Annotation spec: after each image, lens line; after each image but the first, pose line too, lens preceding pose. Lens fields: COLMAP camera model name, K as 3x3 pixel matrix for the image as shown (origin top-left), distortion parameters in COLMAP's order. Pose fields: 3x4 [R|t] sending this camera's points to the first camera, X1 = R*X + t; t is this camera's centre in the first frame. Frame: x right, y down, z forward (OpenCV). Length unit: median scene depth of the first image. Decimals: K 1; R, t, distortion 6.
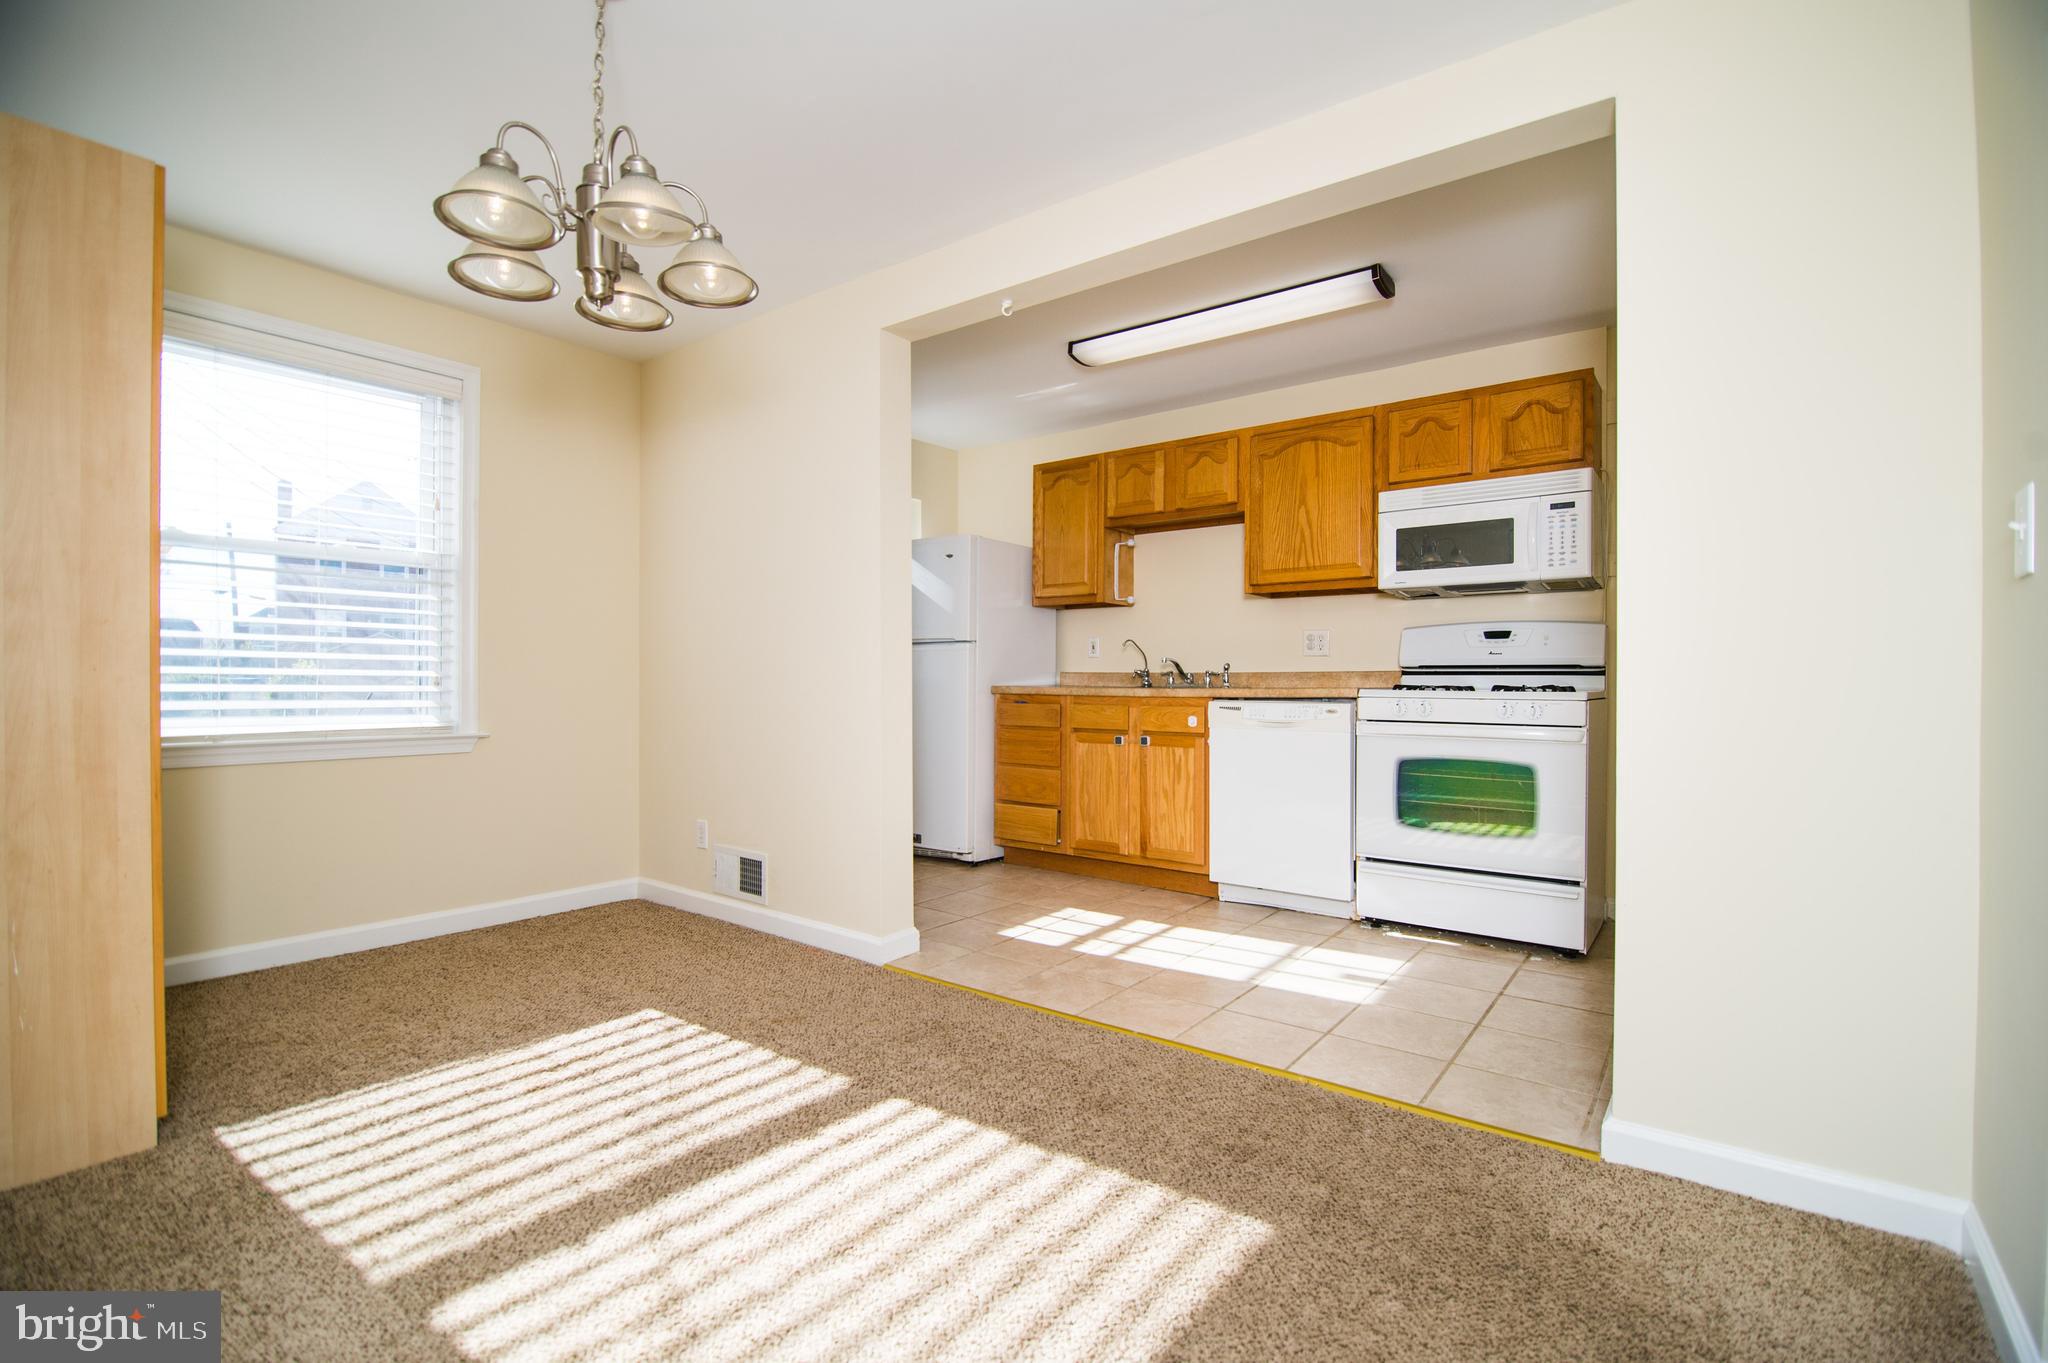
lens RADIAL K [[919.6, 0, 1030.8], [0, 919.6, 677.5], [0, 0, 1]] dist [-0.001673, -0.000189]
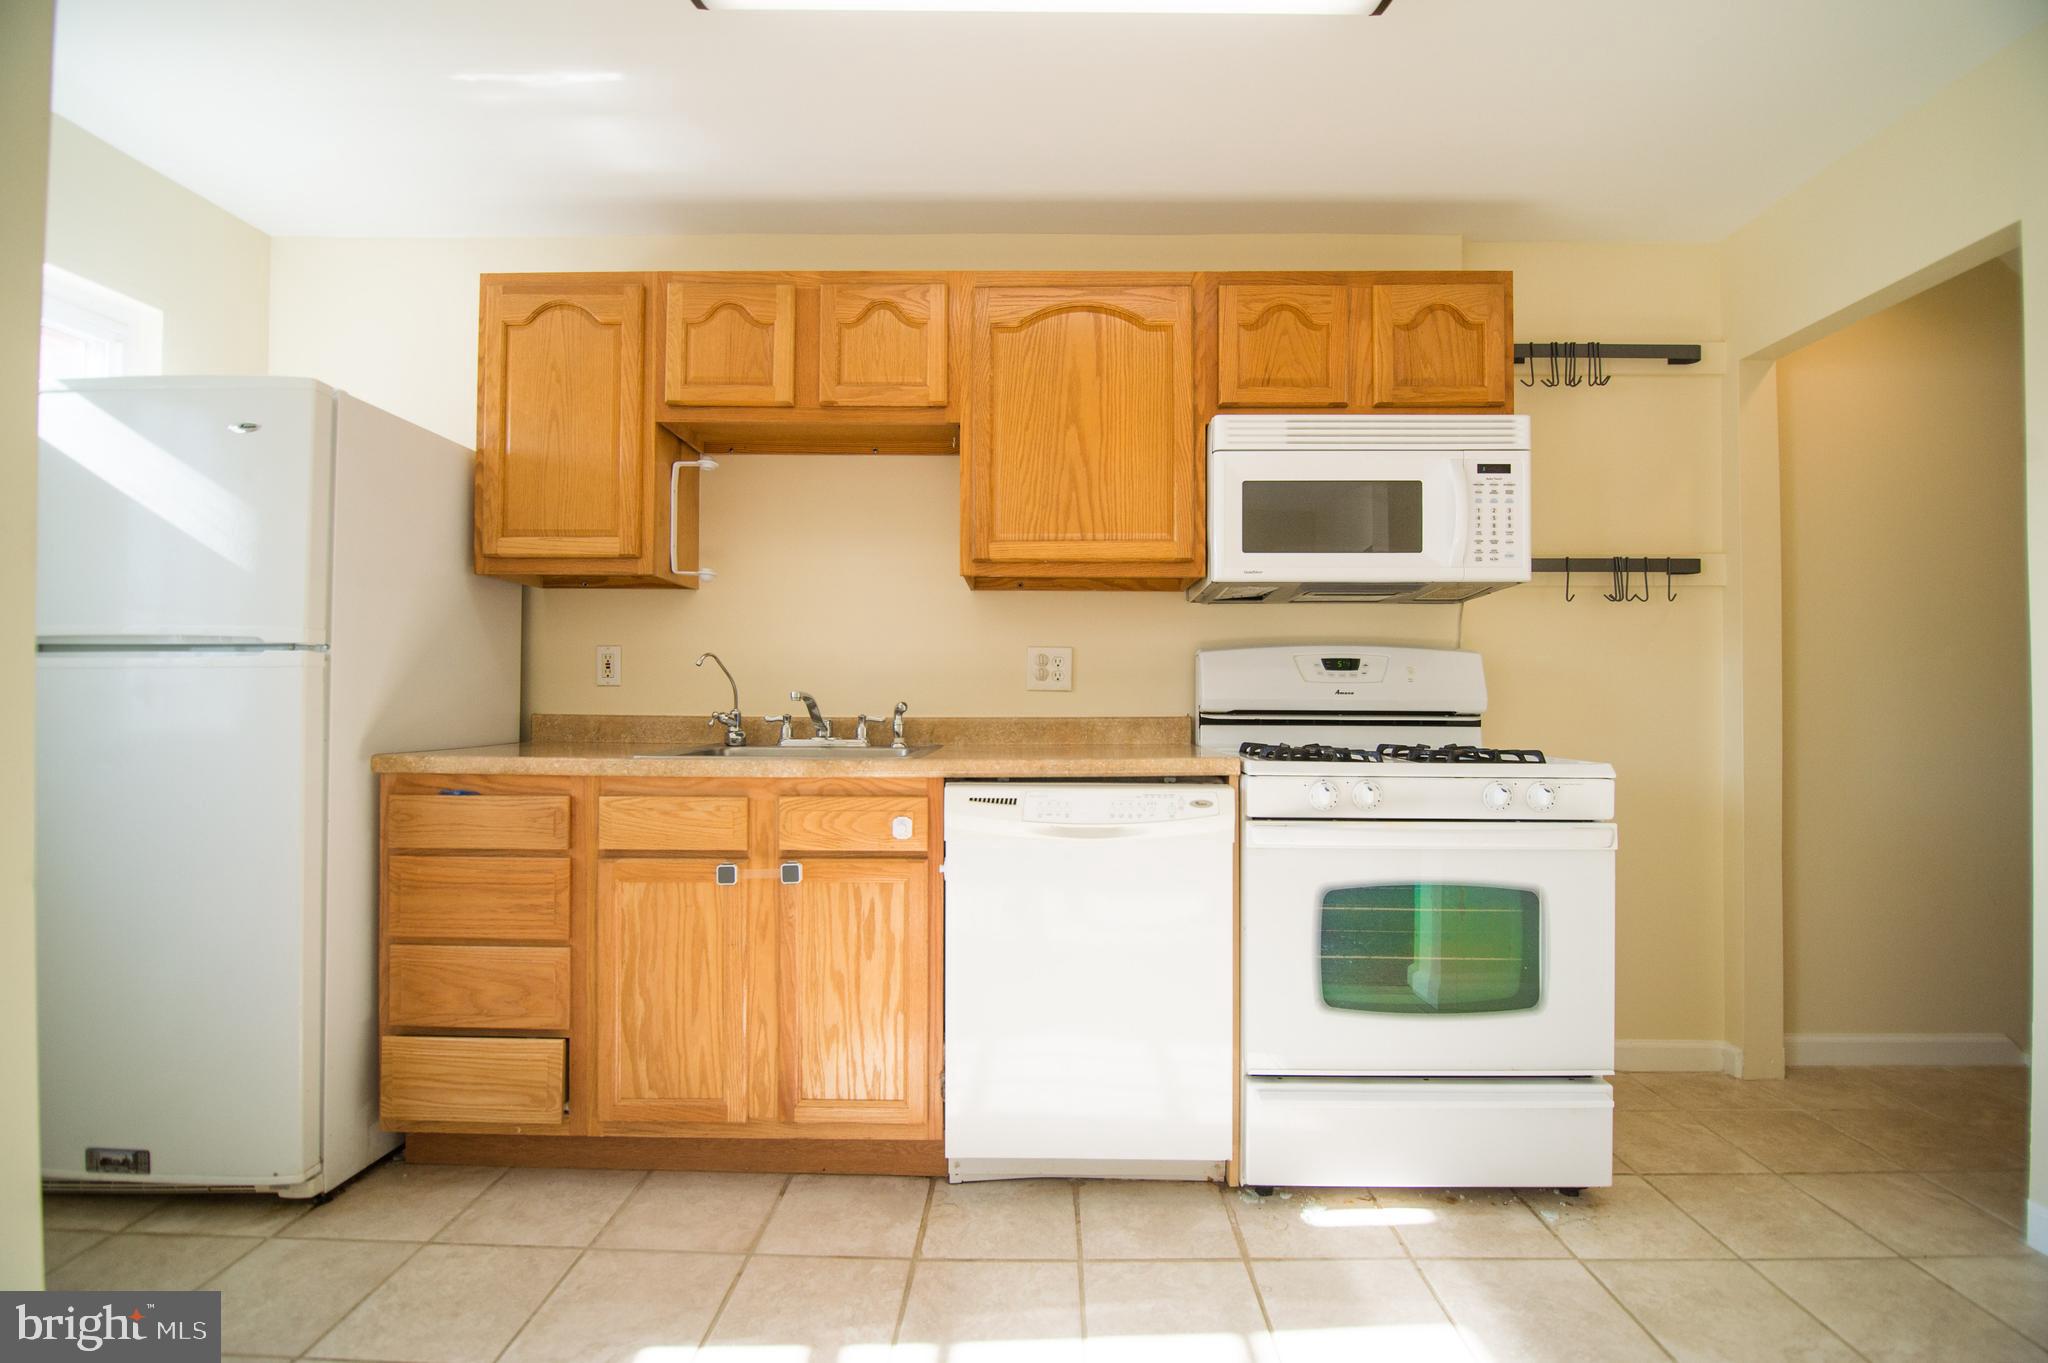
lens RADIAL K [[938.8, 0, 1028.2], [0, 938.8, 684.9], [0, 0, 1]] dist [-0.010407, -0.000719]
pose [[0.808080, 0.008699, 0.589009, -0.061351], [-0.004543, 0.999953, -0.008535, -0.023701], [-0.589056, 0.004221, 0.808081, 0.563104]]
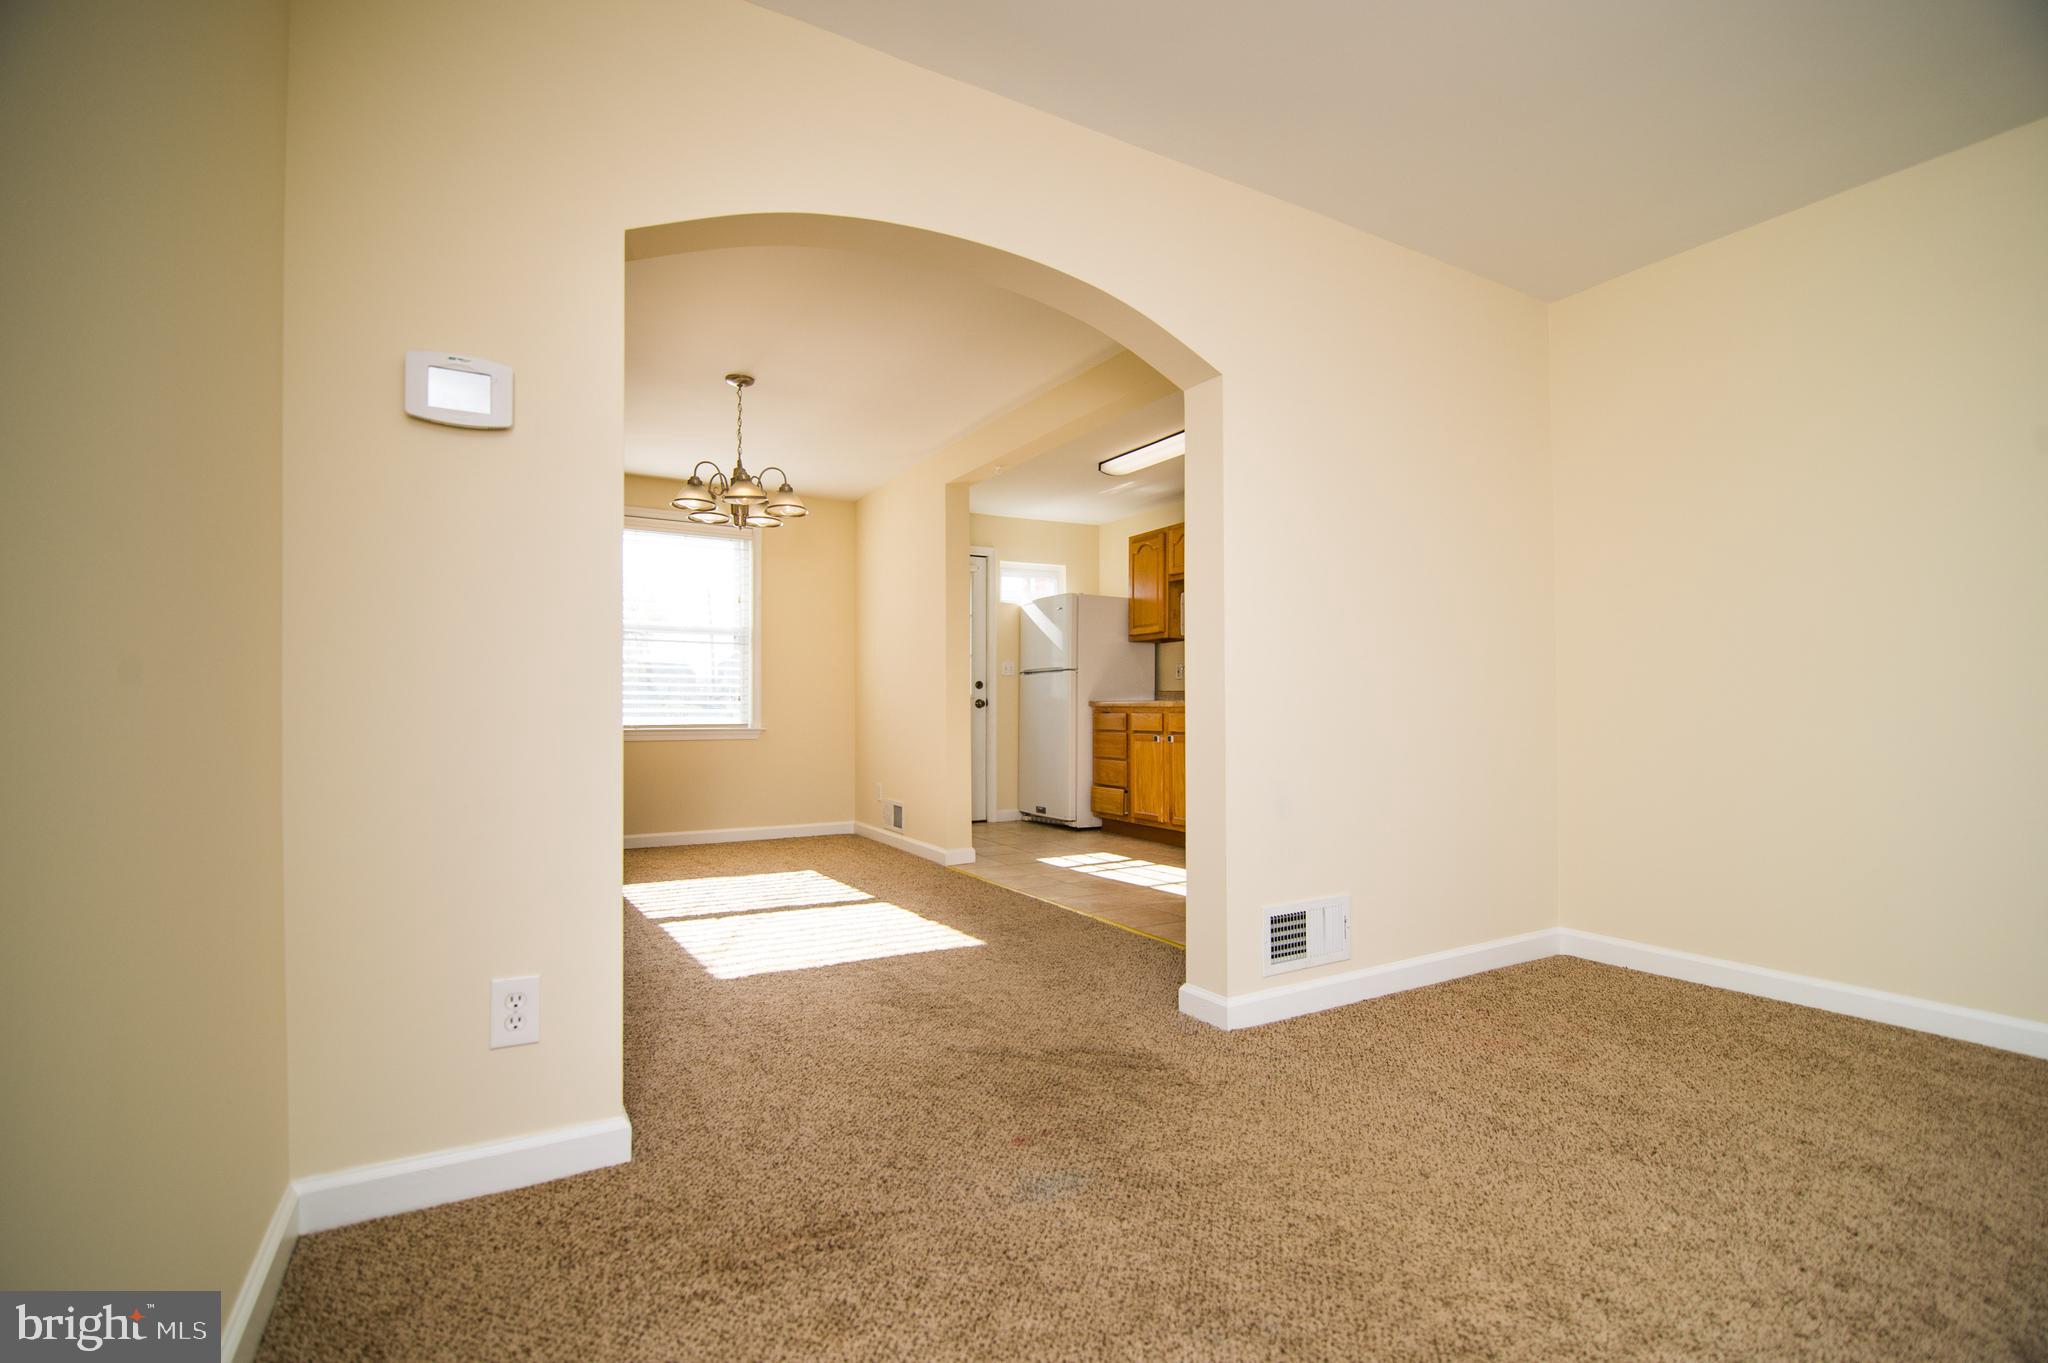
lens RADIAL K [[921.8, 0, 1023.1], [0, 921.8, 693.6], [0, 0, 1]] dist [-0.014218, -0.007189]
pose [[0.922131, -0.010297, -0.386742, 0.468845], [0.005618, 0.999897, -0.013226, 0.018660], [0.386838, 0.010024, 0.922093, -0.369349]]
